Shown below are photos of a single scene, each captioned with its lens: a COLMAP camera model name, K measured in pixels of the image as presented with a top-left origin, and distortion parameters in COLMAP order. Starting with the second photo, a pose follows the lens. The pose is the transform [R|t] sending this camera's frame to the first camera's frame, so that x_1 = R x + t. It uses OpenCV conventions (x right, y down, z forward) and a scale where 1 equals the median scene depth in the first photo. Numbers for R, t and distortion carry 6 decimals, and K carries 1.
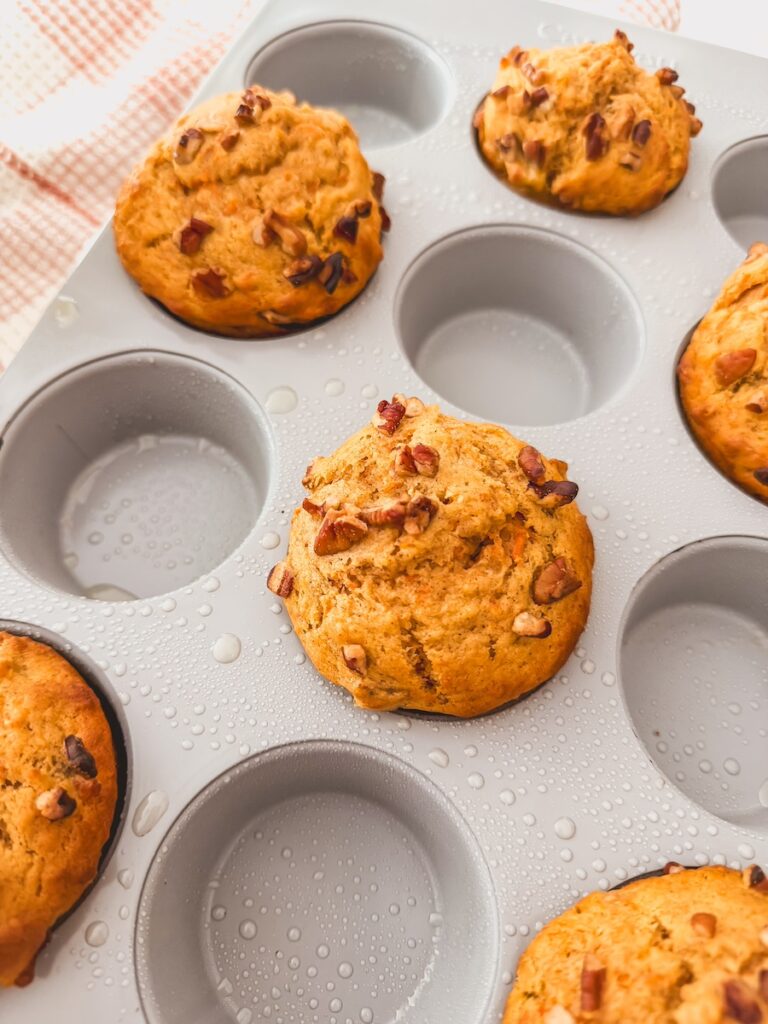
lens RADIAL K [[777.4, 0, 384.0], [0, 777.4, 512.0], [0, 0, 1]] dist [-0.041512, 0.005388]
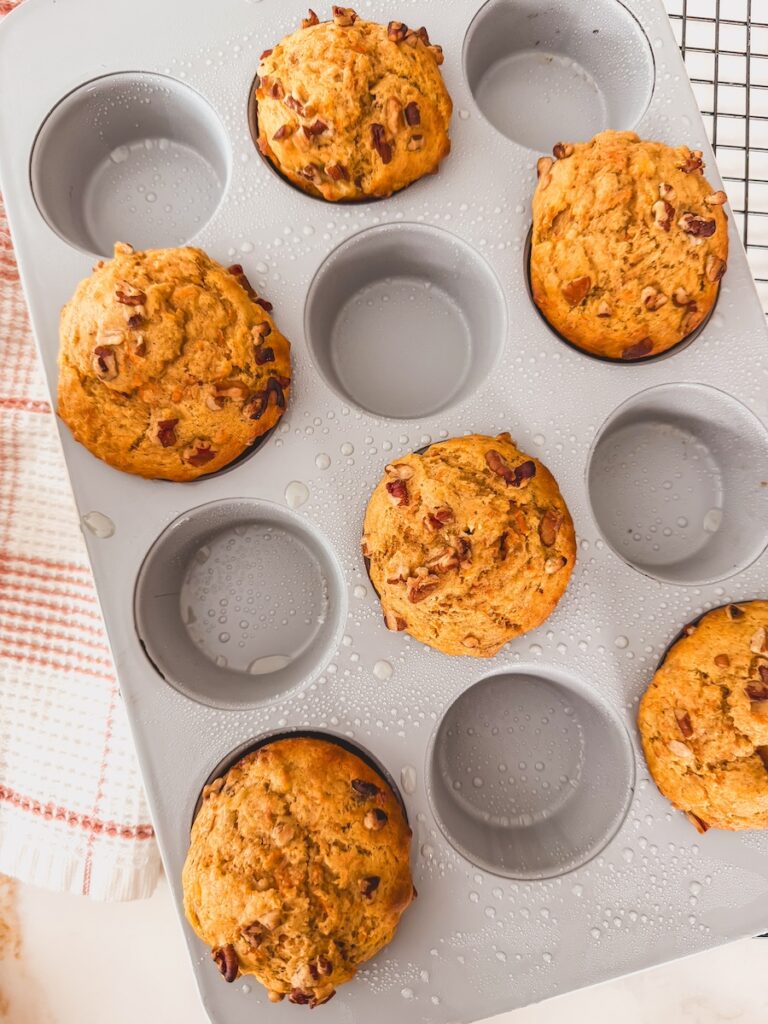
lens RADIAL K [[762.9, 0, 384.0], [0, 762.9, 512.0], [0, 0, 1]] dist [-0.001800, 0.001025]
pose [[0.832221, -0.553840, 0.025872, -0.066149], [0.502688, 0.773399, 0.386210, -0.601809], [-0.233908, -0.308407, 0.922048, -0.256821]]
